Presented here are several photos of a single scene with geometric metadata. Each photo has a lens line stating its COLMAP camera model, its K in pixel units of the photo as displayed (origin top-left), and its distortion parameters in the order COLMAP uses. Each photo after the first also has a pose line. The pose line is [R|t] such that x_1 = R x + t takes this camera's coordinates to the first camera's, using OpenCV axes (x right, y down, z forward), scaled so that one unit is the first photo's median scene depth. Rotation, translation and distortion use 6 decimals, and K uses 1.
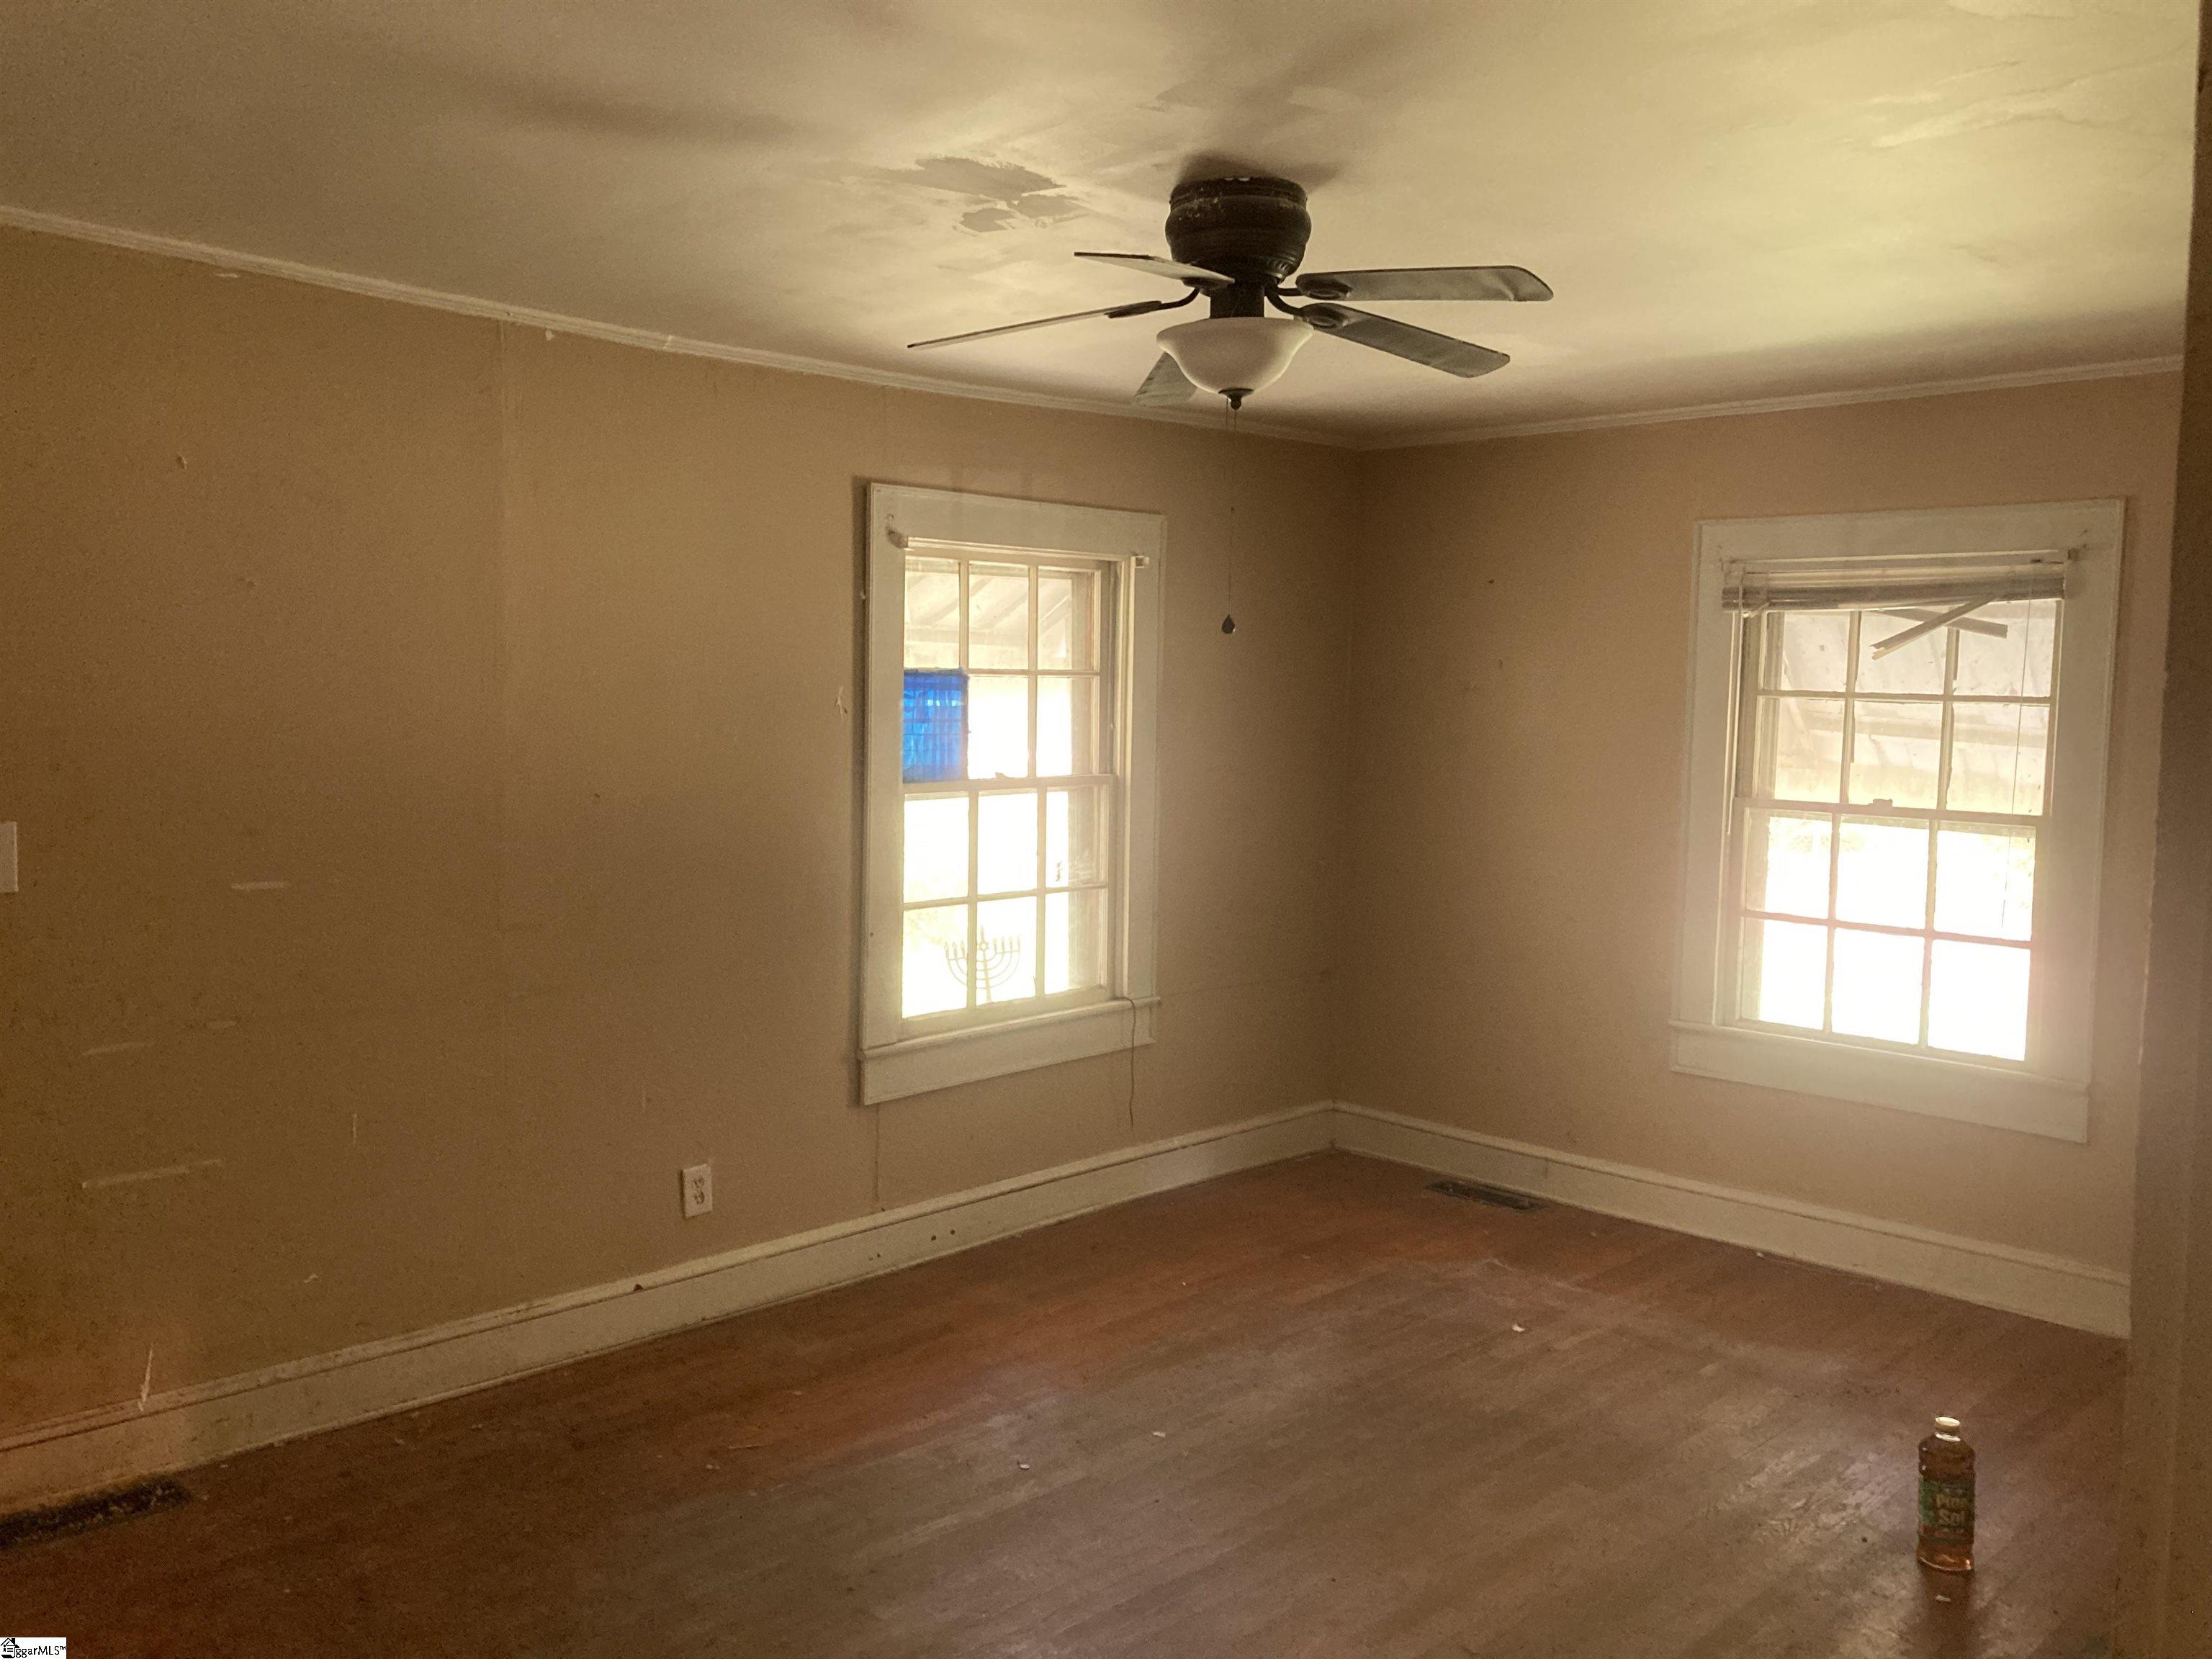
lens RADIAL K [[1801.7, 0, 1104.7], [0, 1801.7, 801.7], [0, 0, 1]] dist [0.150703, -0.006676]
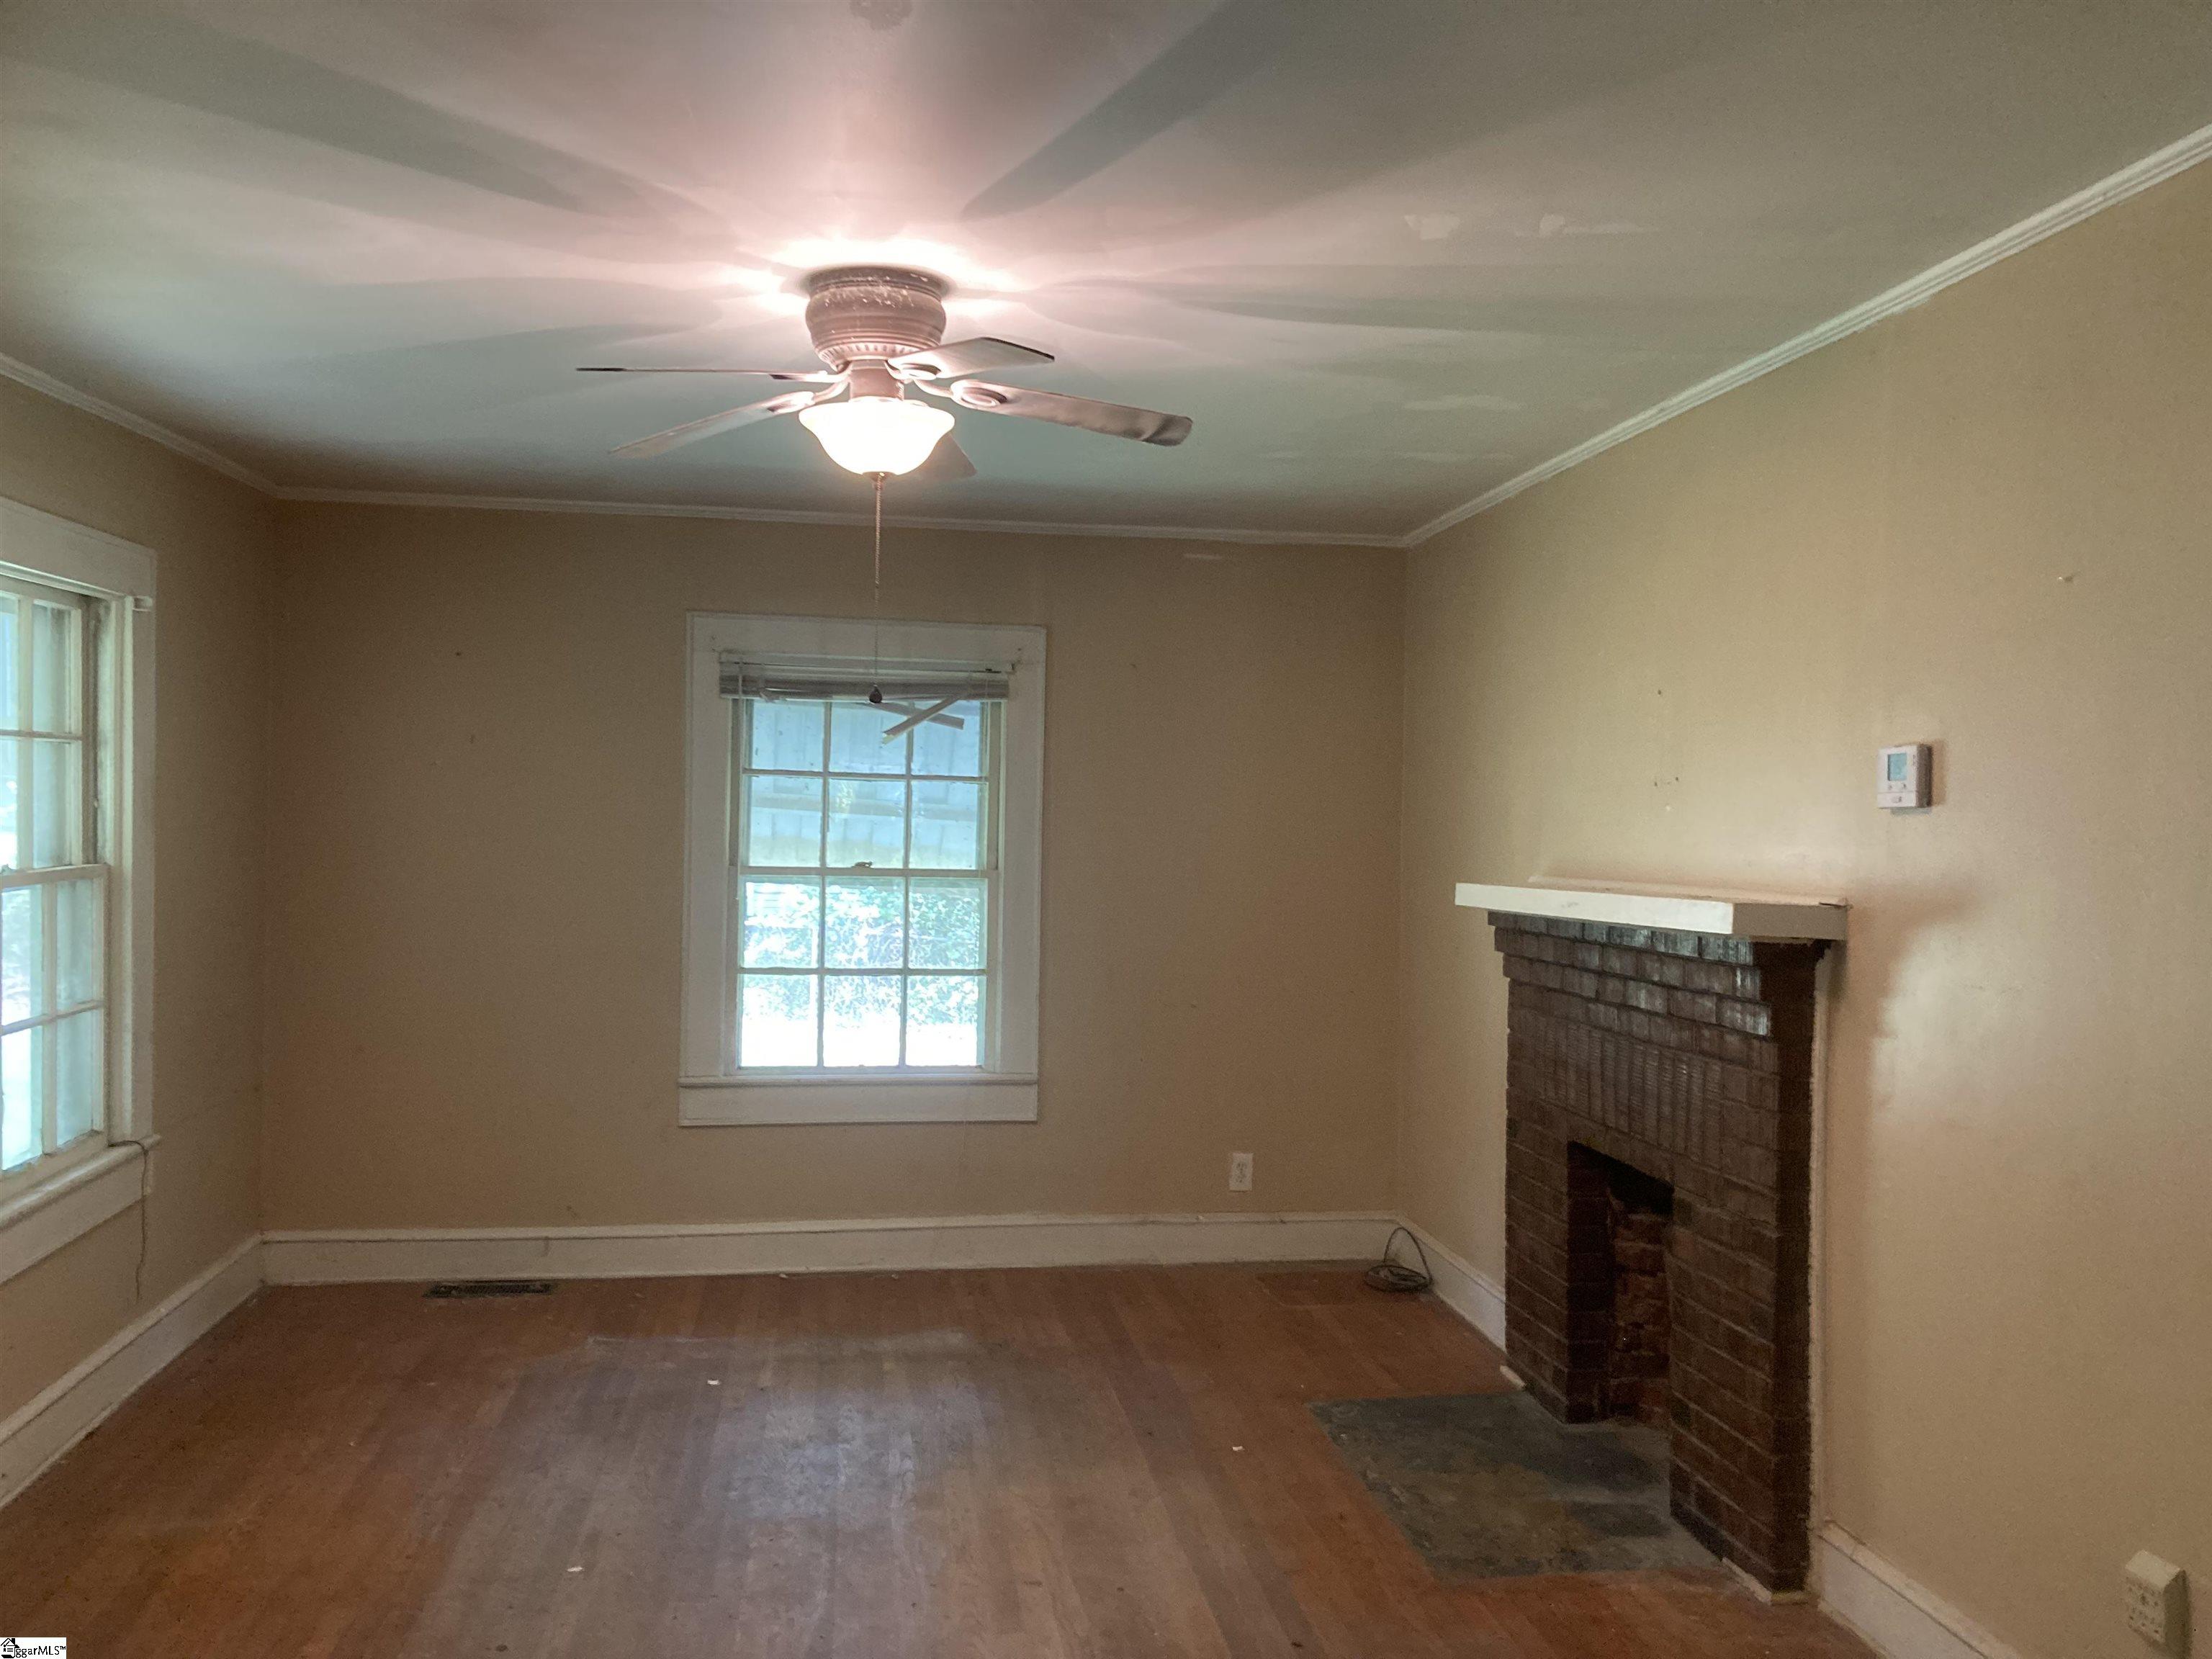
lens RADIAL K [[1839.4, 0, 1108.3], [0, 1839.4, 835.1], [0, 0, 1]] dist [0.004844, -0.046453]
pose [[0.591571, -0.020378, 0.805996, -0.411700], [0.042259, 0.999090, -0.005756, -0.004962], [-0.805145, 0.037466, 0.591894, 0.170133]]
